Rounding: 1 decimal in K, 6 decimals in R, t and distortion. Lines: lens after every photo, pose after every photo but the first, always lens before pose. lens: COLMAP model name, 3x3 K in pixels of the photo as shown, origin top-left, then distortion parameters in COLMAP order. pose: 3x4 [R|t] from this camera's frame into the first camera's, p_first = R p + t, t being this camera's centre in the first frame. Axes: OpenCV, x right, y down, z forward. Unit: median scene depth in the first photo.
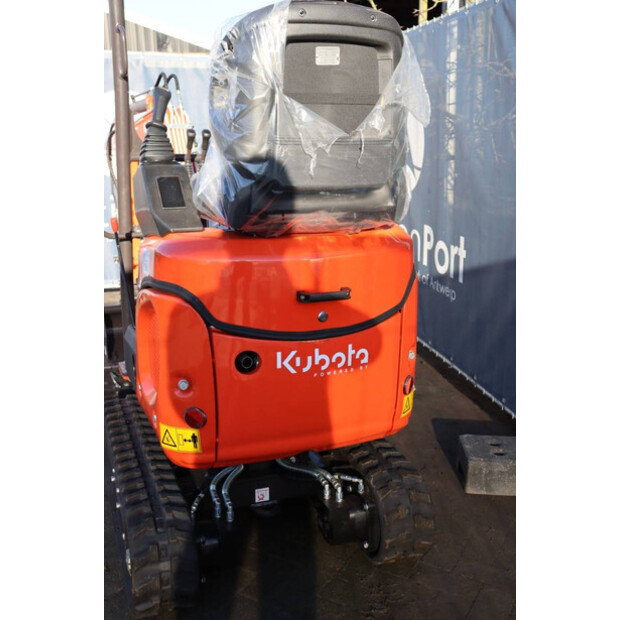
lens RADIAL K [[701.0, 0, 310.0], [0, 701.0, 310.0], [0, 0, 1]] dist [-0.071828, 0.209234]
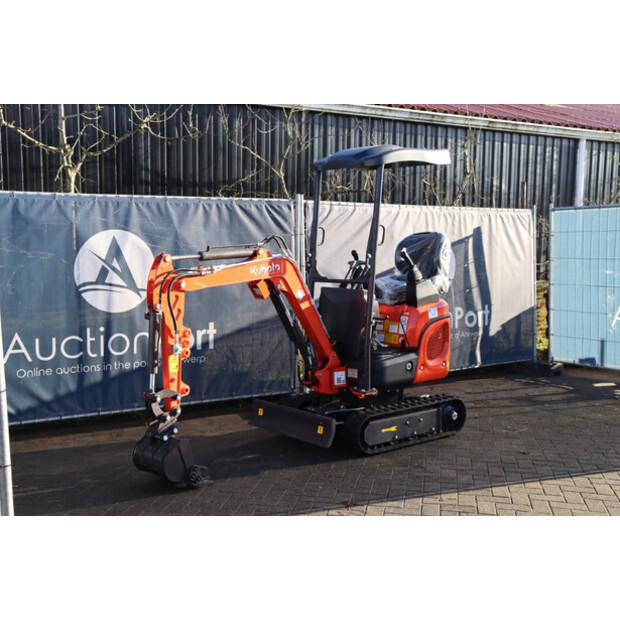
lens RADIAL K [[786.0, 0, 310.0], [0, 786.0, 310.0], [0, 0, 1]] dist [0.016067, 0.031561]
pose [[-0.325109, -0.090094, 0.941375, -3.183303], [0.233168, 0.957082, 0.172124, -0.769572], [-0.916481, 0.275458, -0.290149, 2.471111]]
